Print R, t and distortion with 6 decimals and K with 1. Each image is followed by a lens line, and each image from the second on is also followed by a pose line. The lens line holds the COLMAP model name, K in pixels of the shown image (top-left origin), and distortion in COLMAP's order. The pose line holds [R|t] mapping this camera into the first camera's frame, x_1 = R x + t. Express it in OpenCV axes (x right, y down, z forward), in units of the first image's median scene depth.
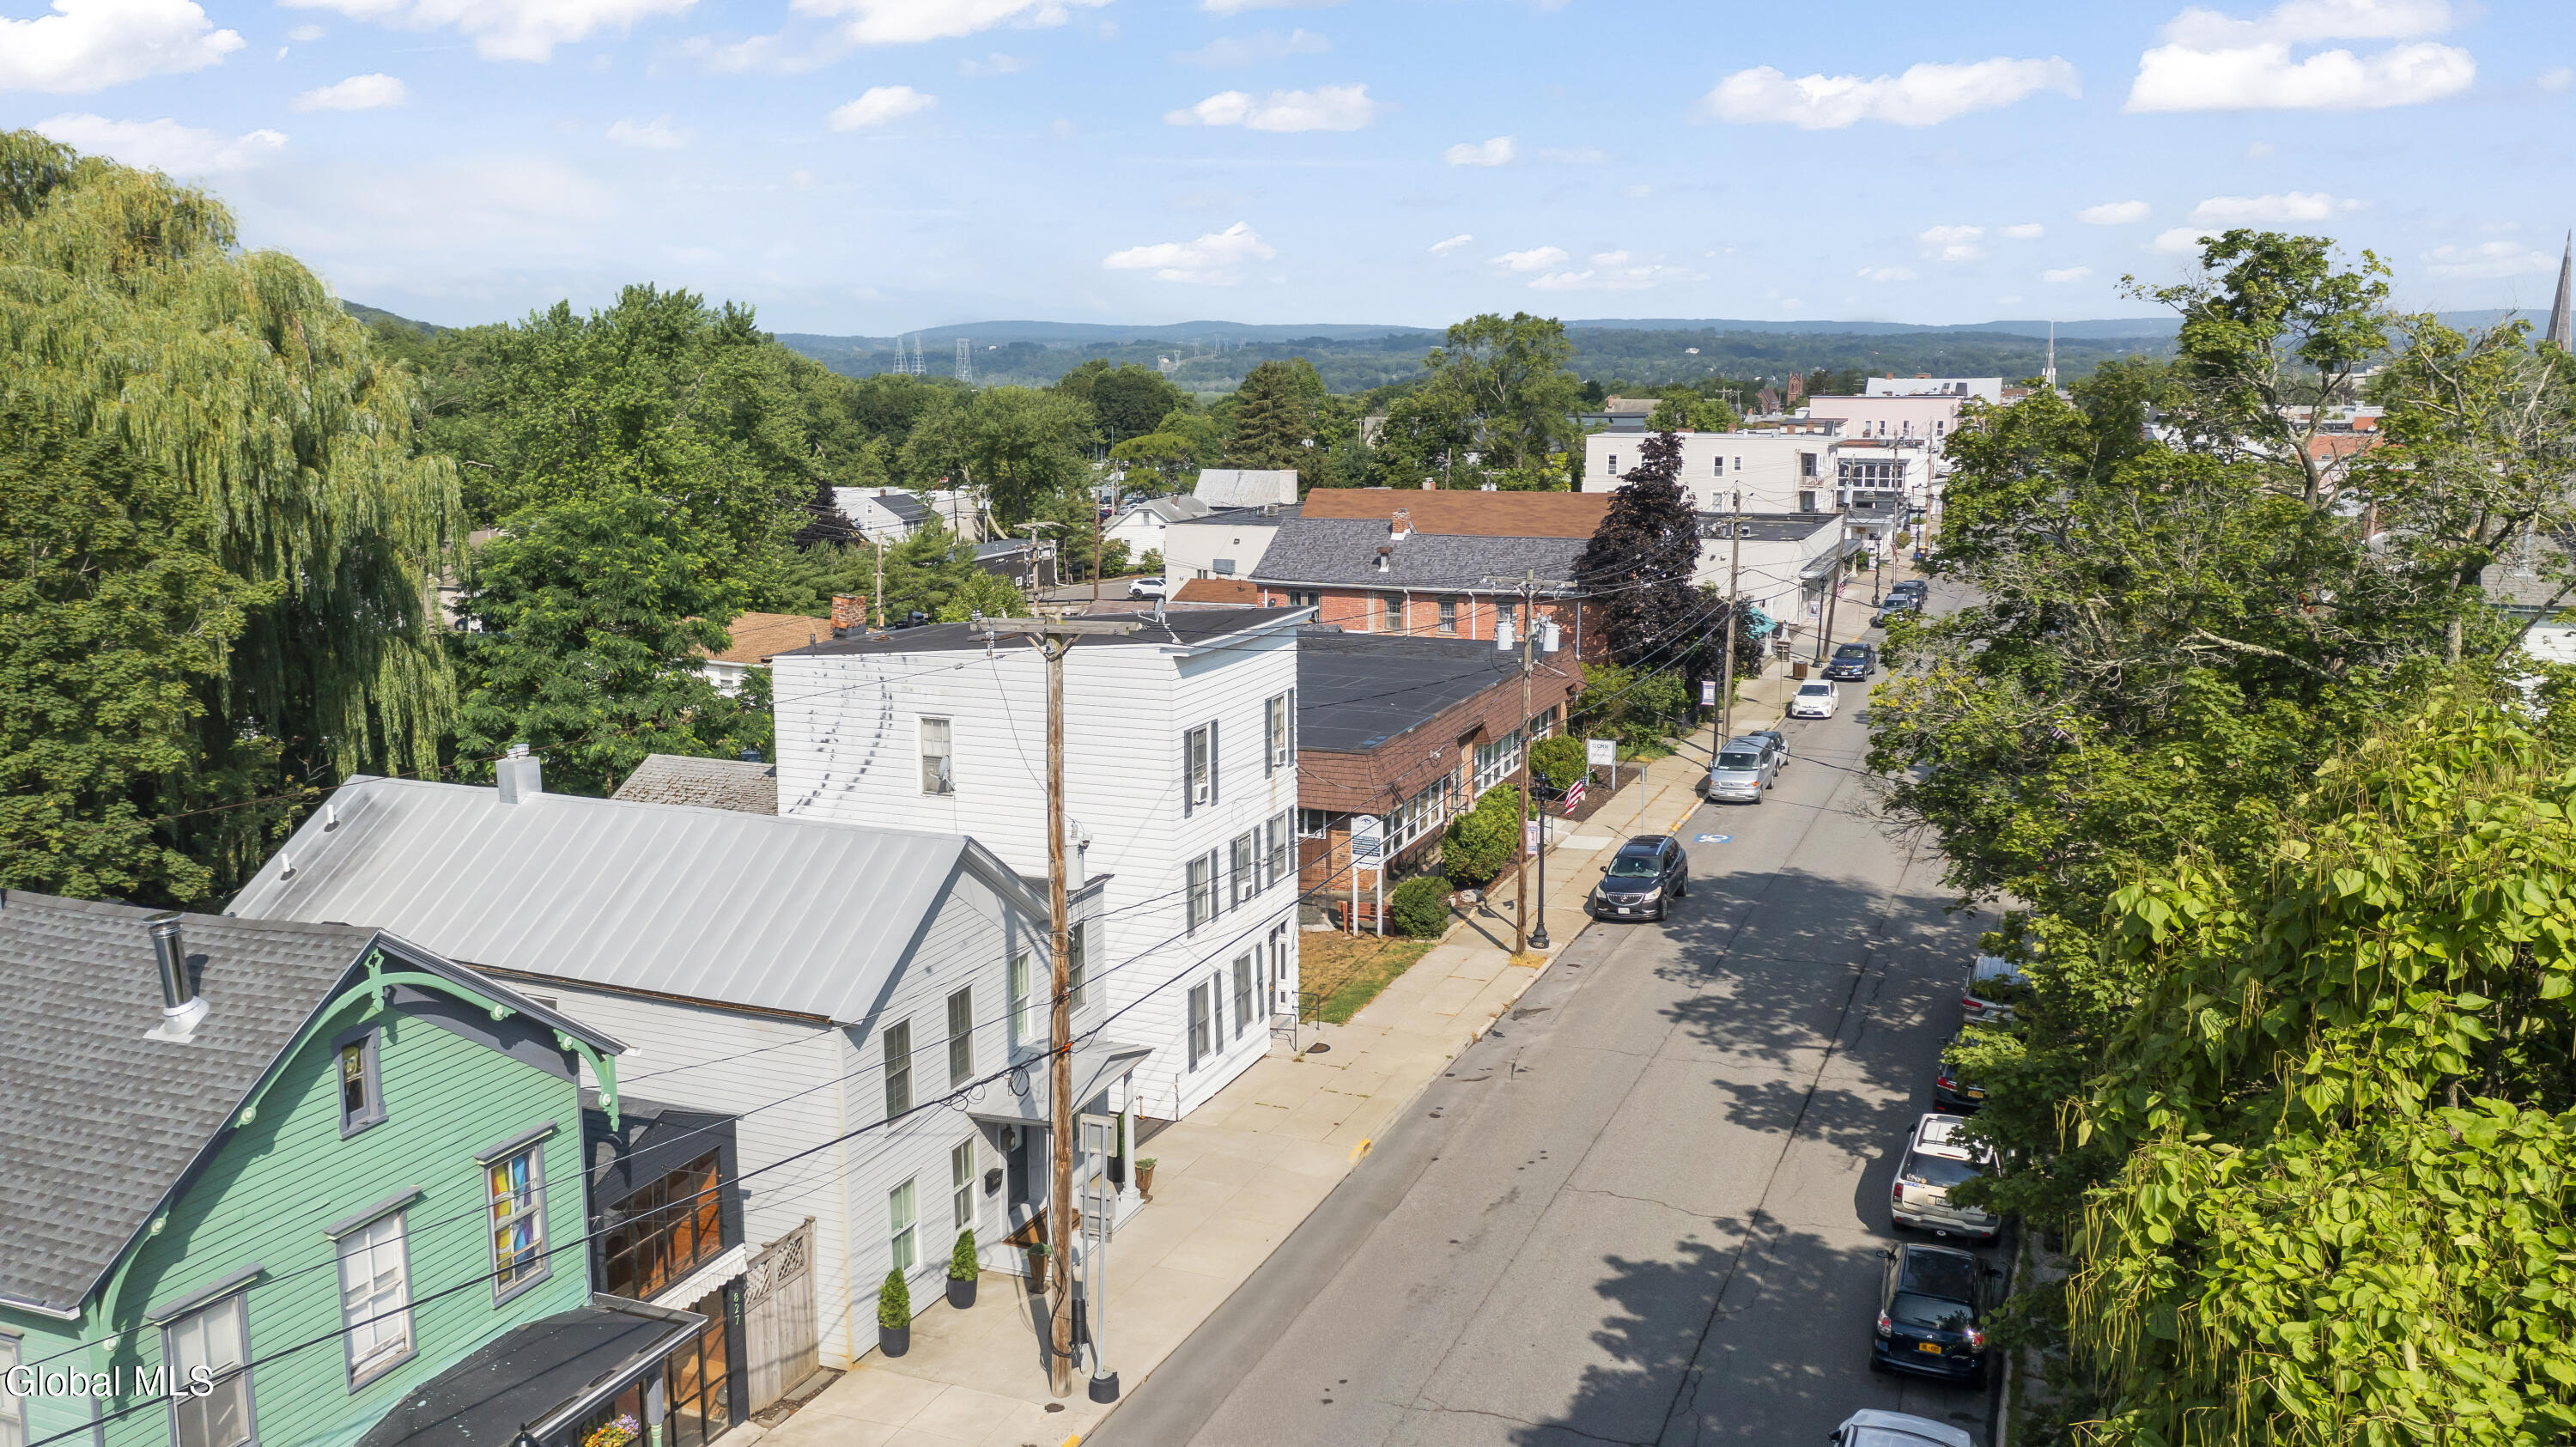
lens RADIAL K [[2039.6, 0, 1286.2], [0, 2039.6, 741.1], [0, 0, 1]] dist [0.005382, 0.001768]
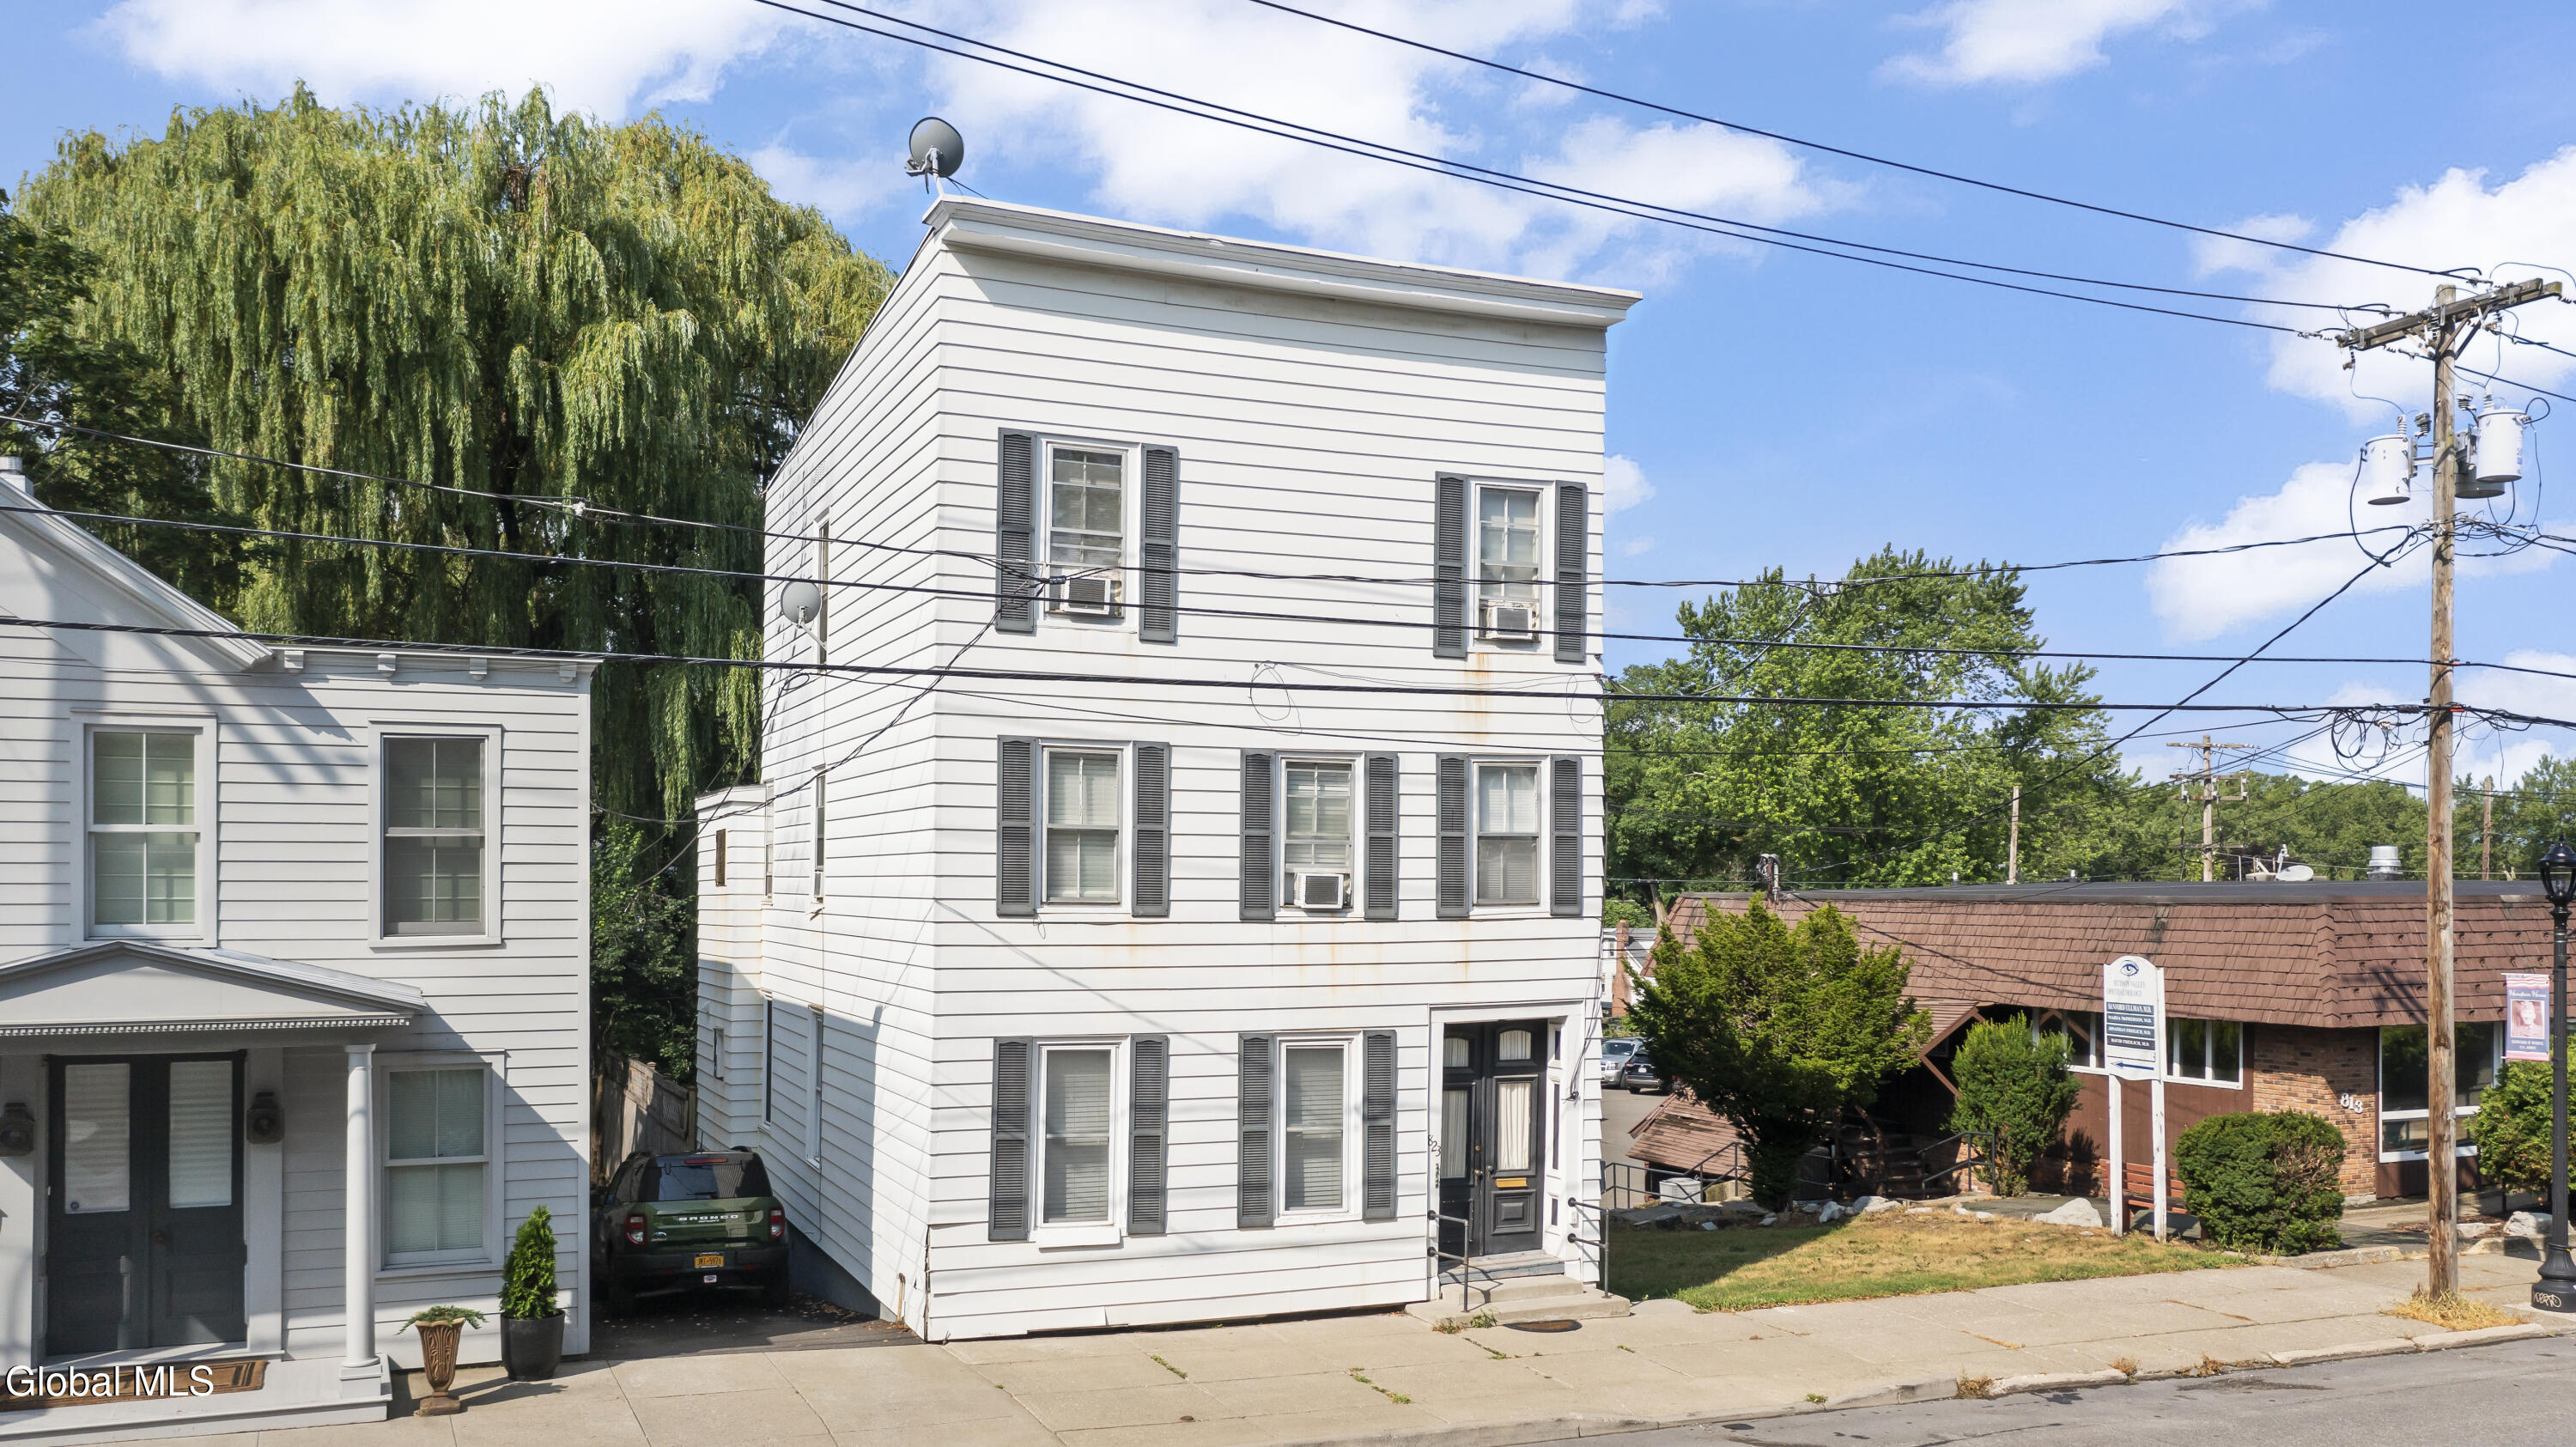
lens RADIAL K [[2091.7, 0, 1283.9], [0, 2091.7, 901.2], [0, 0, 1]] dist [0.002582, -0.000596]
pose [[0.710367, 0.009628, -0.703766, 0.286611], [-0.132096, 0.983962, -0.119874, 0.129646], [0.691324, 0.178119, 0.700246, 0.684577]]
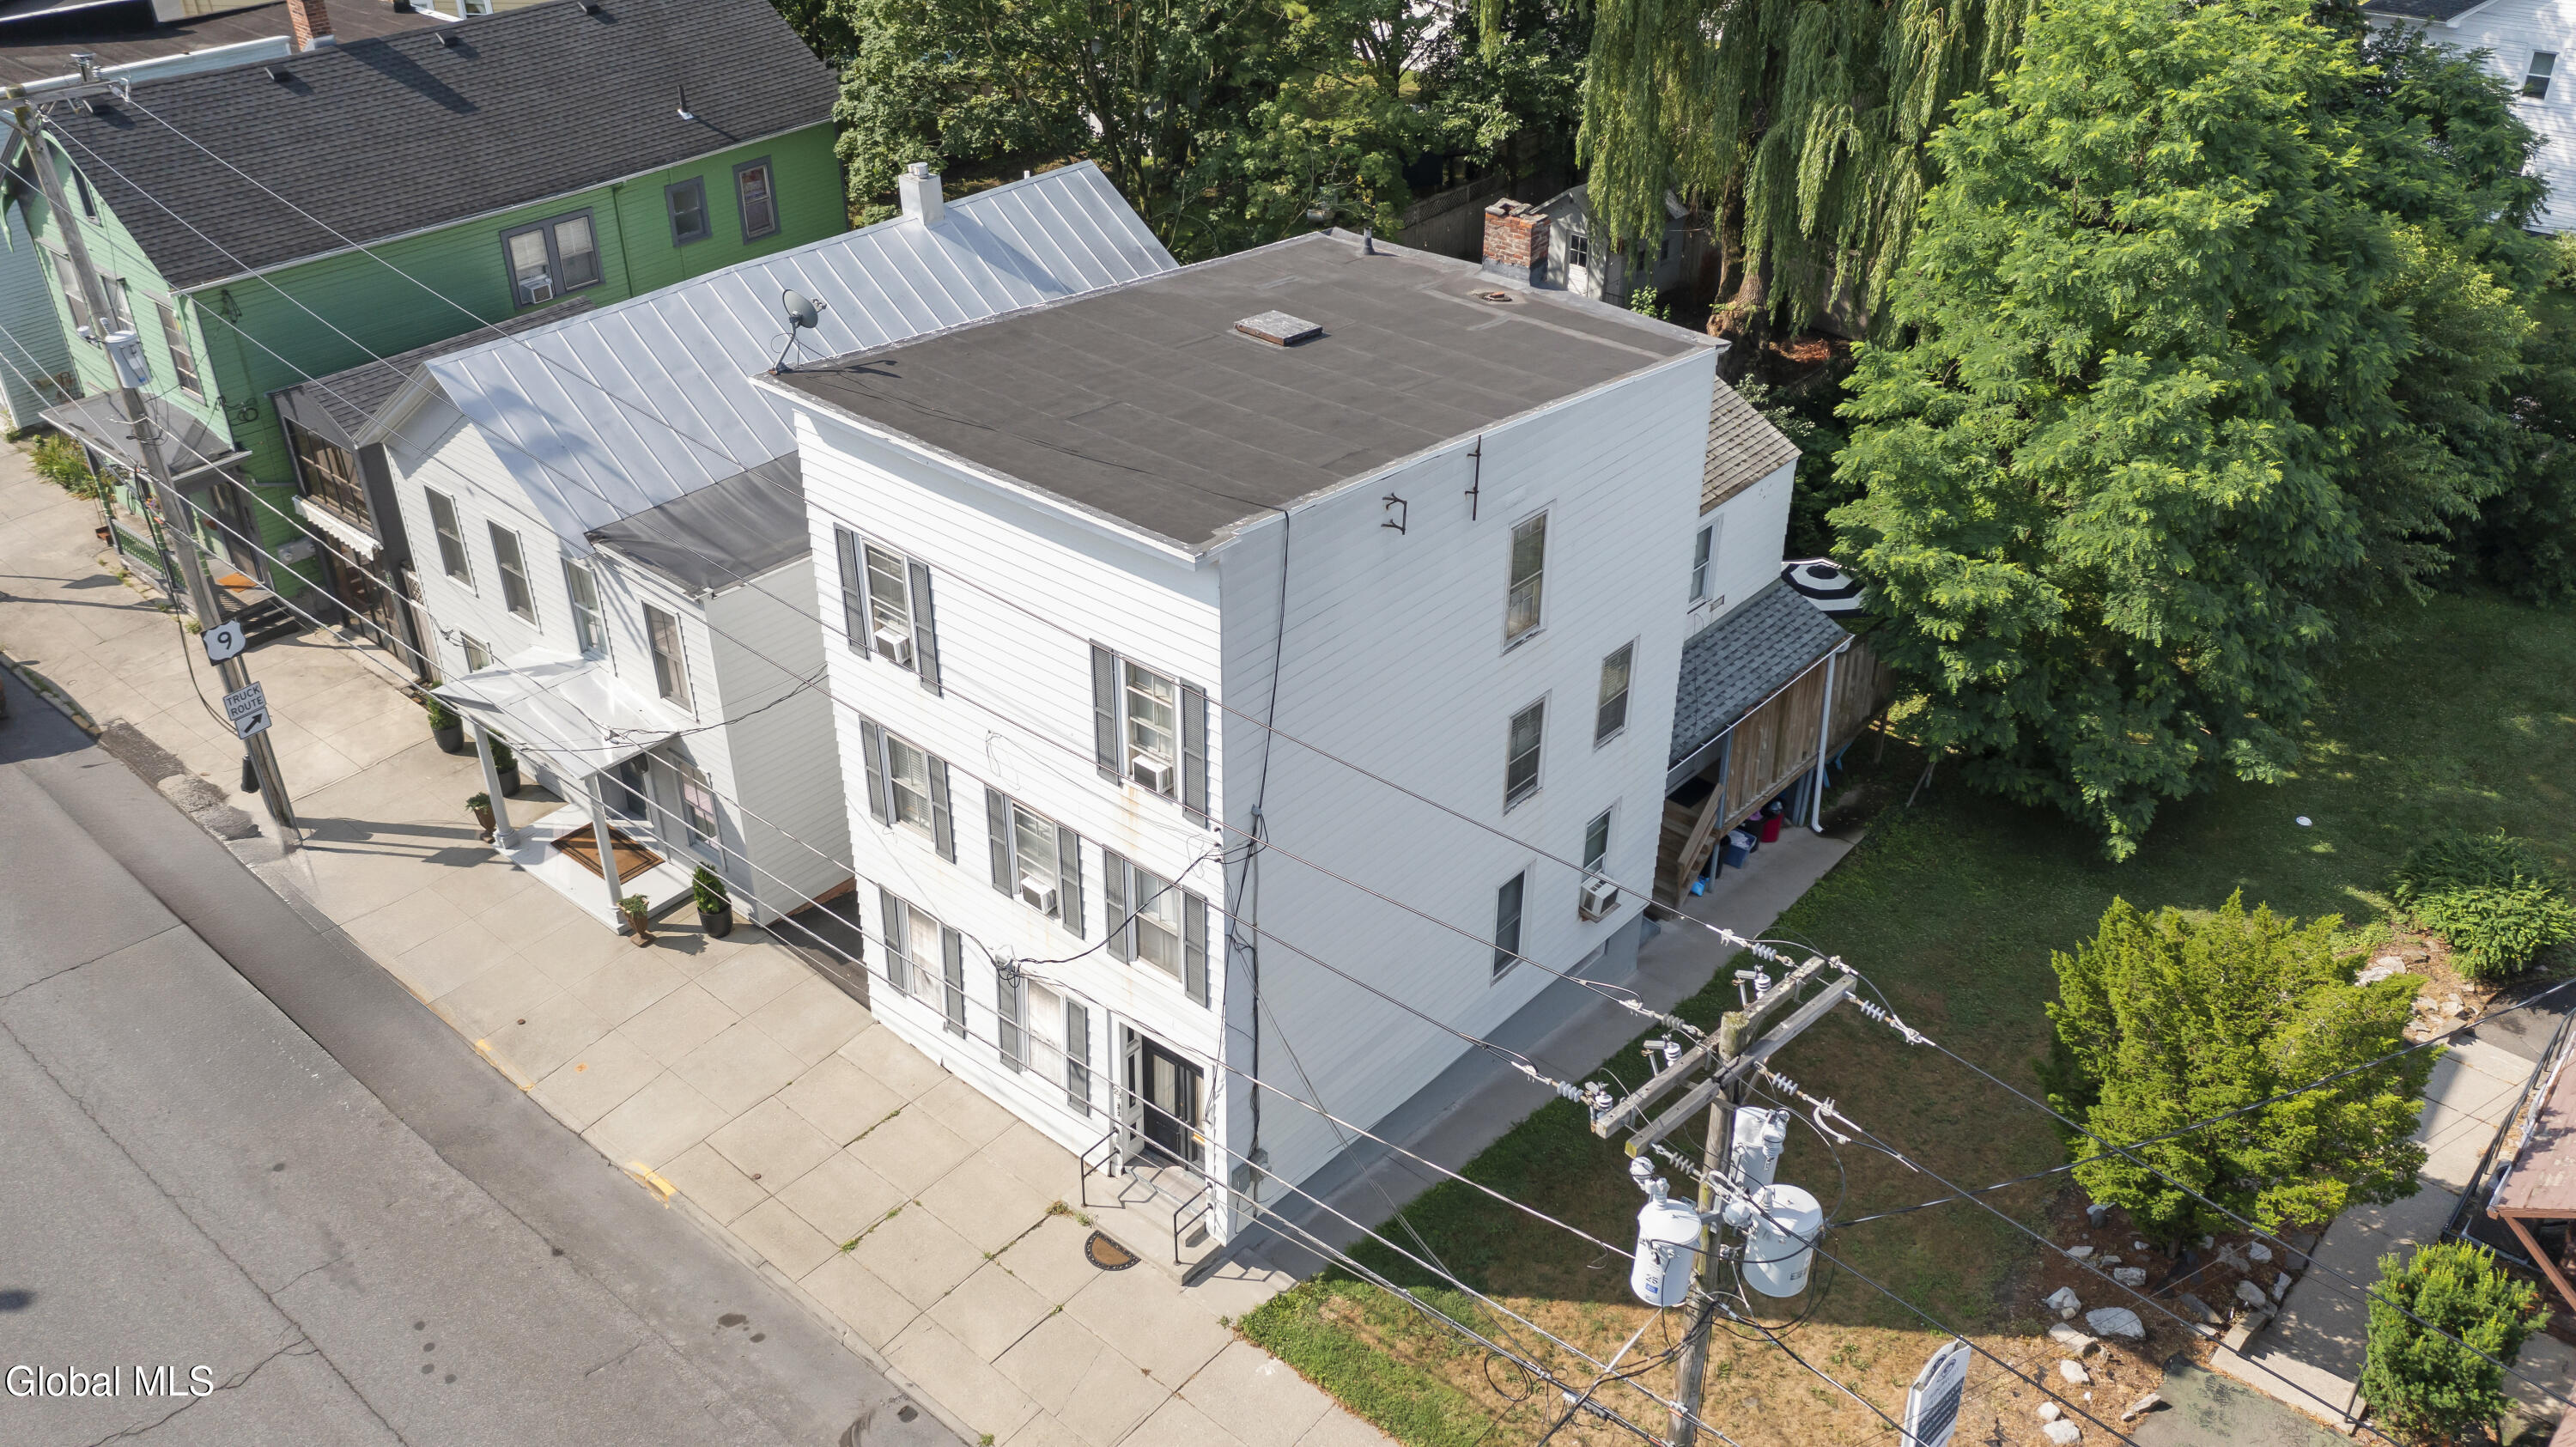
lens RADIAL K [[2039.6, 0, 1286.2], [0, 2039.6, 741.1], [0, 0, 1]] dist [0.005382, 0.001768]
pose [[-0.327006, 0.508592, -0.796493, 0.383540], [-0.165538, 0.798971, 0.578137, -0.296499], [0.930411, 0.320904, -0.177077, 1.149255]]
